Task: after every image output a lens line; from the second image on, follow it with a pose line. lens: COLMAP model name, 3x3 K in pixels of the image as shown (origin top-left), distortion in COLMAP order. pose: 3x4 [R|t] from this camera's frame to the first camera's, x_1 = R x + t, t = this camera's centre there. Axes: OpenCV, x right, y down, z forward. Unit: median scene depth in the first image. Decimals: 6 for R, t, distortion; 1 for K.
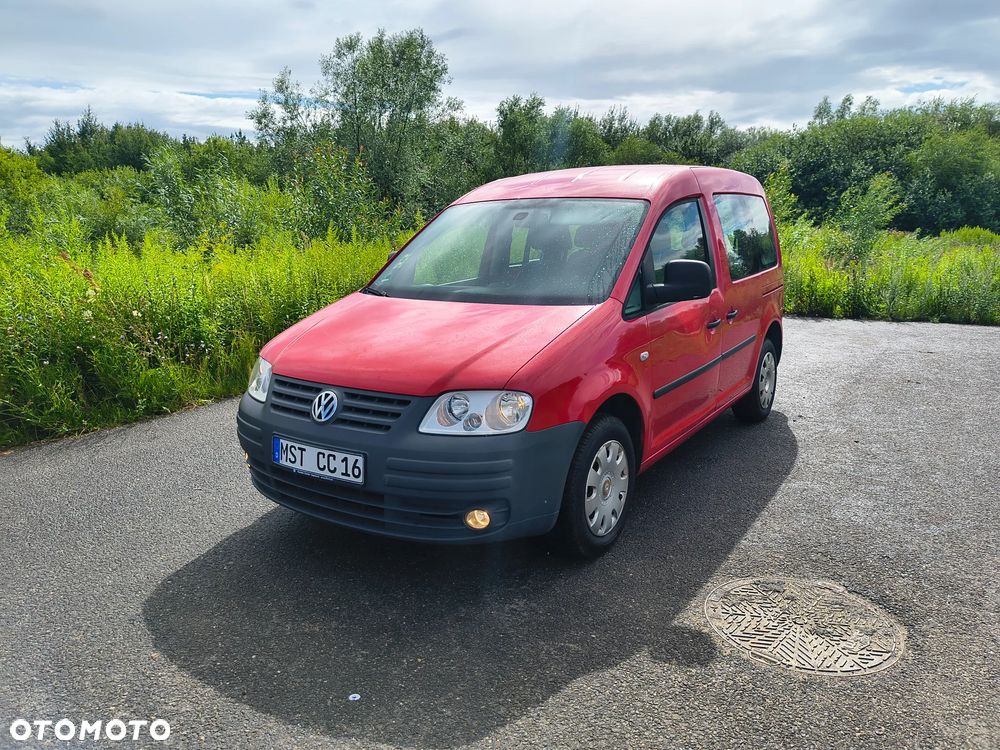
lens RADIAL K [[723.8, 0, 498.6], [0, 723.8, 371.9], [0, 0, 1]] dist [0.044319, -0.055576]
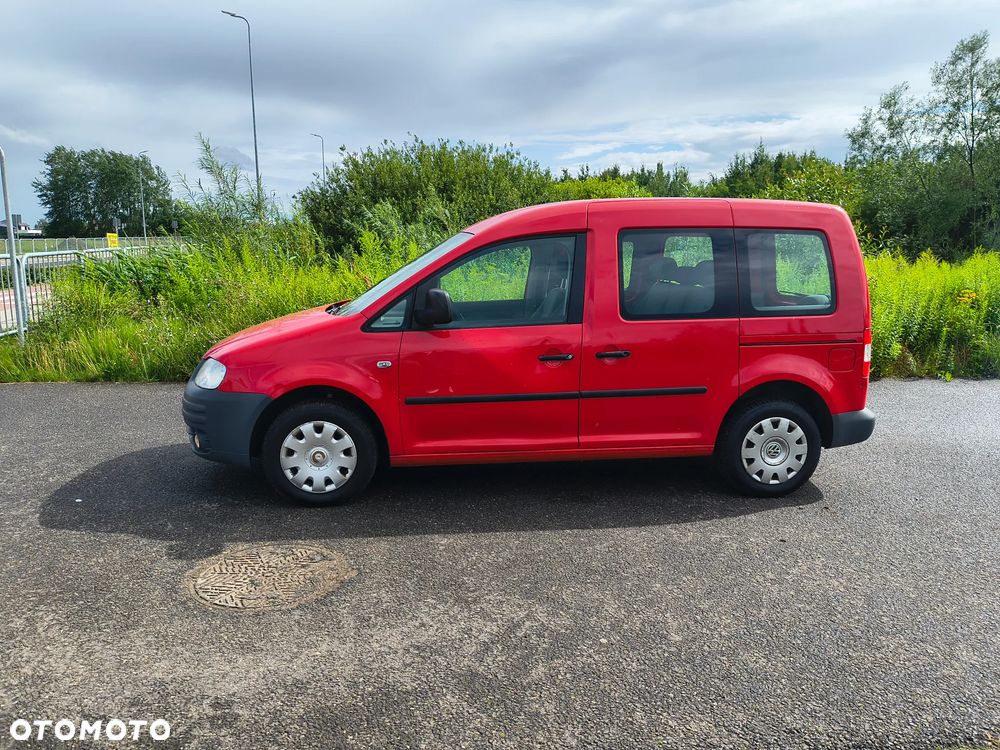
lens RADIAL K [[723.8, 0, 498.4], [0, 723.8, 380.9], [0, 0, 1]] dist [0.044319, -0.055576]
pose [[0.658051, 0.156078, -0.736620, 1.207281], [-0.169458, 0.983883, 0.057086, -0.095960], [0.733658, 0.087260, 0.673893, 0.329267]]
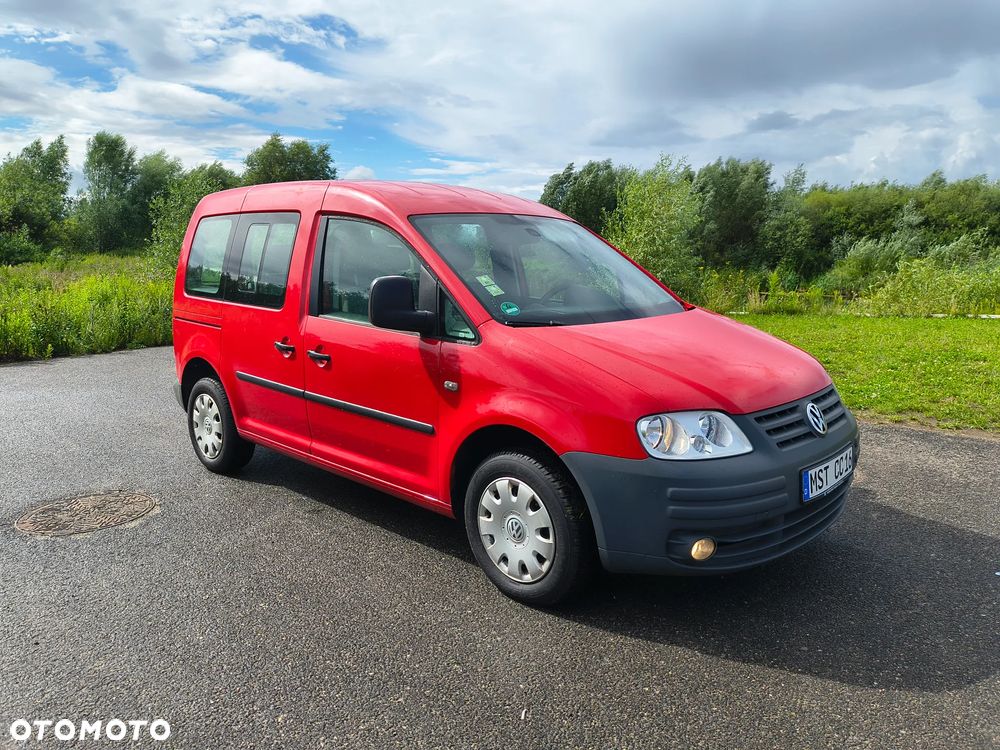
lens RADIAL K [[723.8, 0, 496.6], [0, 723.8, 370.3], [0, 0, 1]] dist [0.044319, -0.055576]
pose [[0.169935, -0.148764, 0.974162, -1.085075], [0.198743, 0.973401, 0.113979, -0.184664], [-0.965206, 0.174239, 0.194981, 1.040068]]
